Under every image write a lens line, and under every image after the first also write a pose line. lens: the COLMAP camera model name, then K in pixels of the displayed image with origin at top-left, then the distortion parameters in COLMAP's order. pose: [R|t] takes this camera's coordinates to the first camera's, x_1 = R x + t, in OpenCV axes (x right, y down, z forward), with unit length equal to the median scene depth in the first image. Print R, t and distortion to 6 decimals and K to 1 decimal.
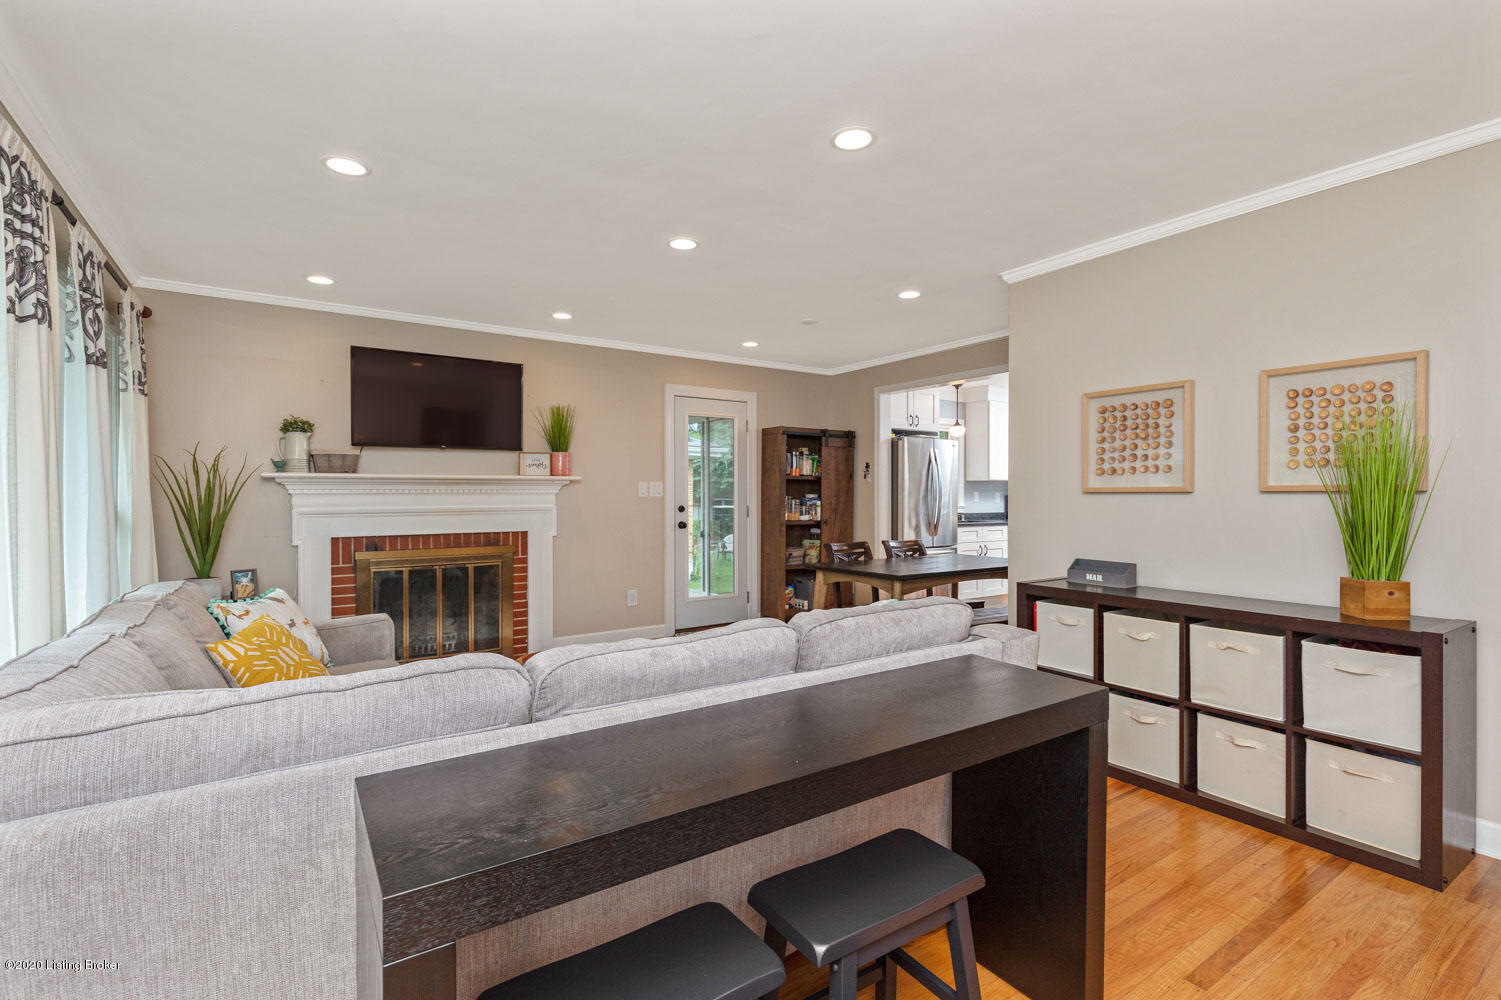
lens RADIAL K [[685.2, 0, 751.9], [0, 685.2, 502.7], [0, 0, 1]] dist [-0.002657, -0.000770]
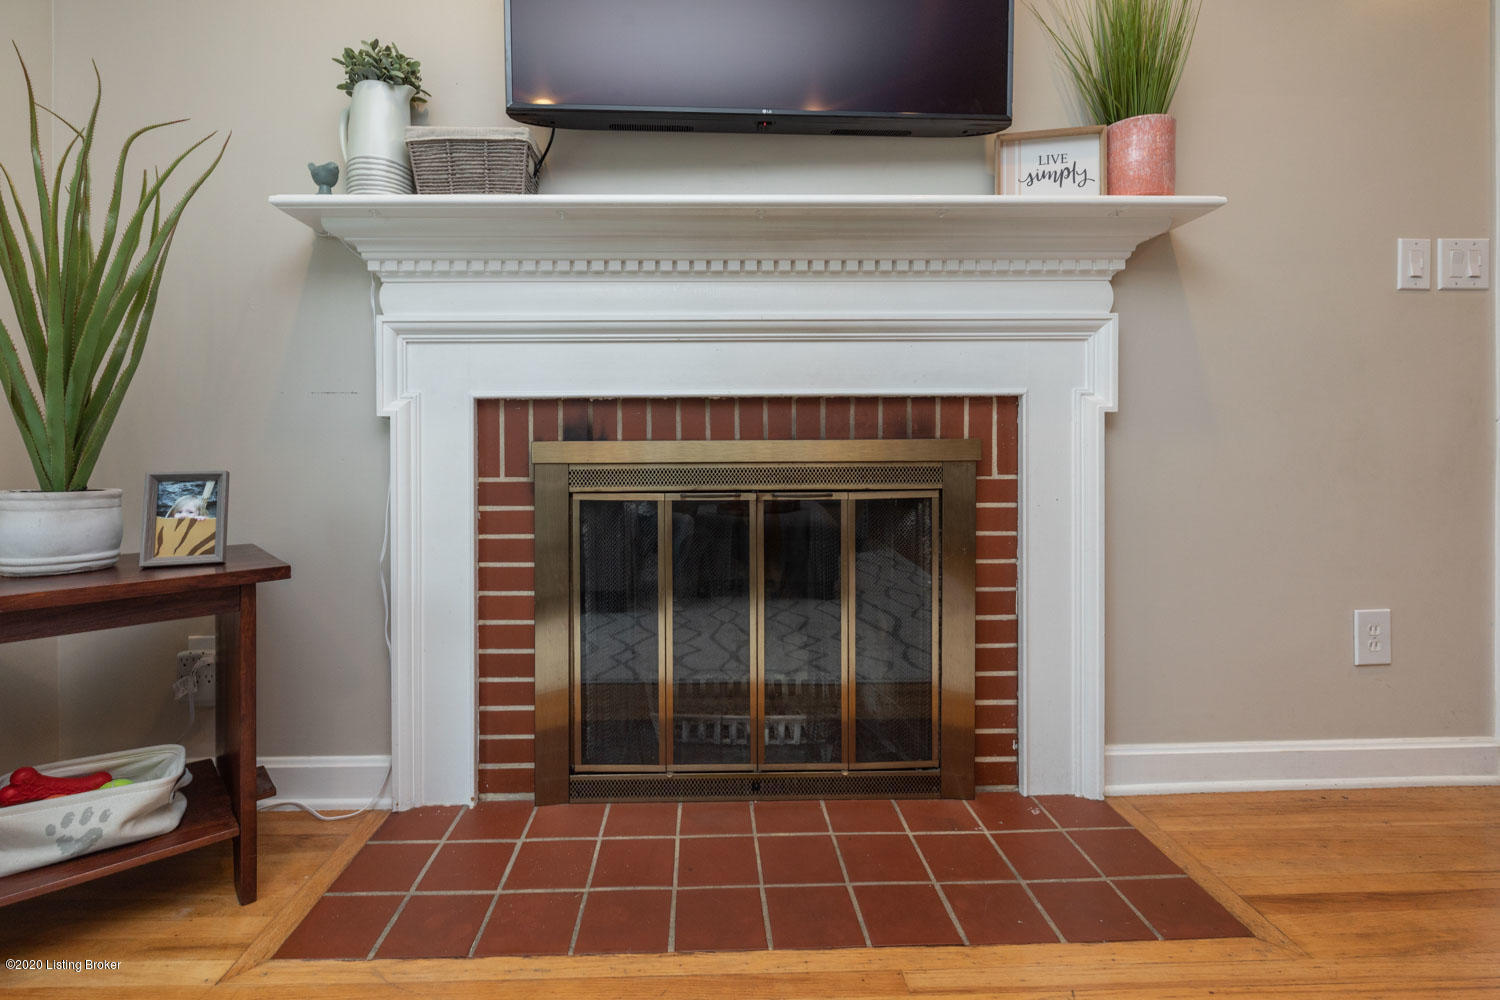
lens RADIAL K [[684.7, 0, 721.8], [0, 684.7, 444.6], [0, 0, 1]] dist [-0.002657, -0.000770]
pose [[0.845940, -0.001054, -0.533276, -0.303678], [-0.003516, 0.999965, -0.007553, 0.073368], [0.533266, 0.008264, 0.845907, 0.732272]]
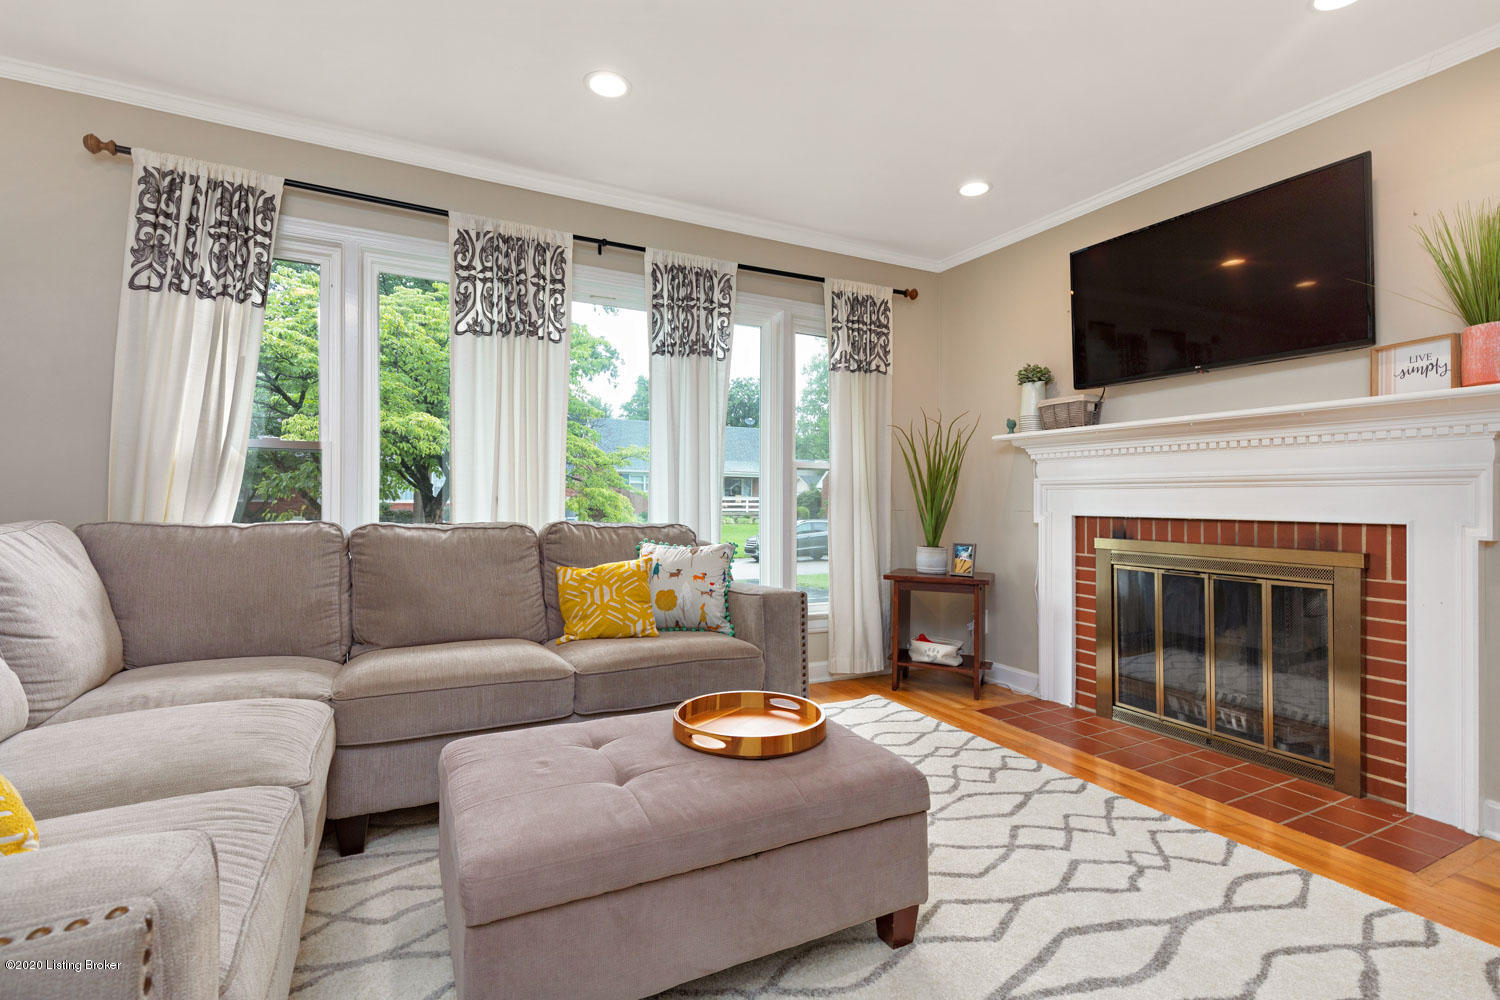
lens RADIAL K [[684.7, 0, 750.9], [0, 684.7, 488.9], [0, 0, 1]] dist [-0.002657, -0.000770]
pose [[-0.118358, -0.013619, -0.992878, 0.167264], [-0.019215, 0.999750, -0.011422, 0.035139], [0.992785, 0.017726, -0.118590, 0.701431]]
